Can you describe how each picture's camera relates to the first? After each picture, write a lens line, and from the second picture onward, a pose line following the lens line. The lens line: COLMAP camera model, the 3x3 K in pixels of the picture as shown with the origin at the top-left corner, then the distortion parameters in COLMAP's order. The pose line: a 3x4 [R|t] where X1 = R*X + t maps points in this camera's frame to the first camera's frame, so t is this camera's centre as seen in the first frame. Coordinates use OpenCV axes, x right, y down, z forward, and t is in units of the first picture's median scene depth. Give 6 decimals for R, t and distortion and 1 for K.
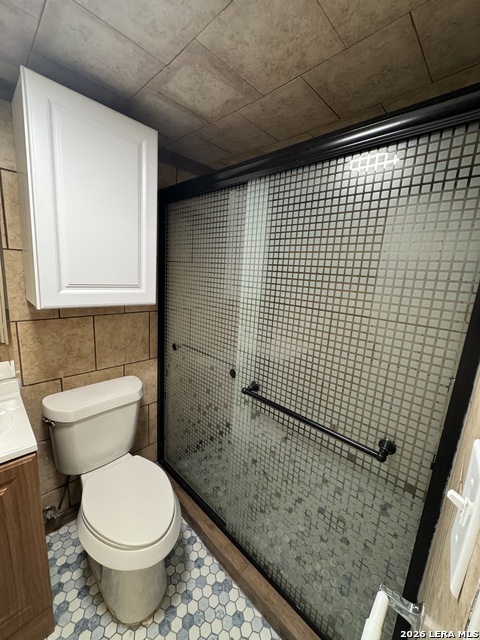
lens RADIAL K [[256.0, 0, 239.0], [0, 256.0, 320.4], [0, 0, 1]] dist [-0.000117, 0.000266]
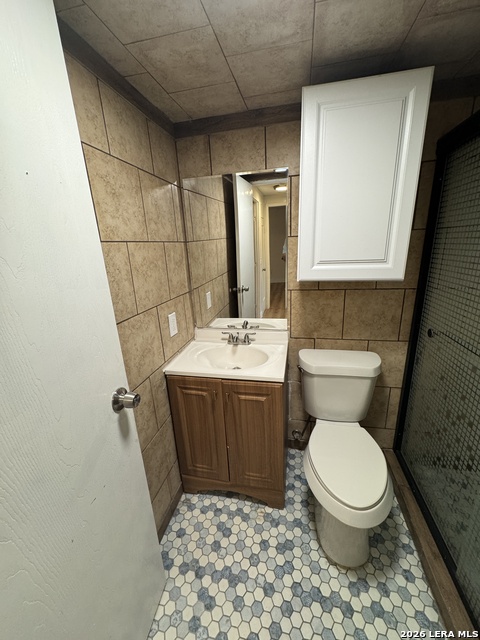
lens RADIAL K [[256.0, 0, 239.7], [0, 256.0, 320.4], [0, 0, 1]] dist [-0.000117, 0.000266]
pose [[0.524164, 0.160030, -0.836446, 0.135239], [-0.082965, 0.987109, 0.136864, -0.000413], [0.847567, -0.002344, 0.530684, 0.033790]]
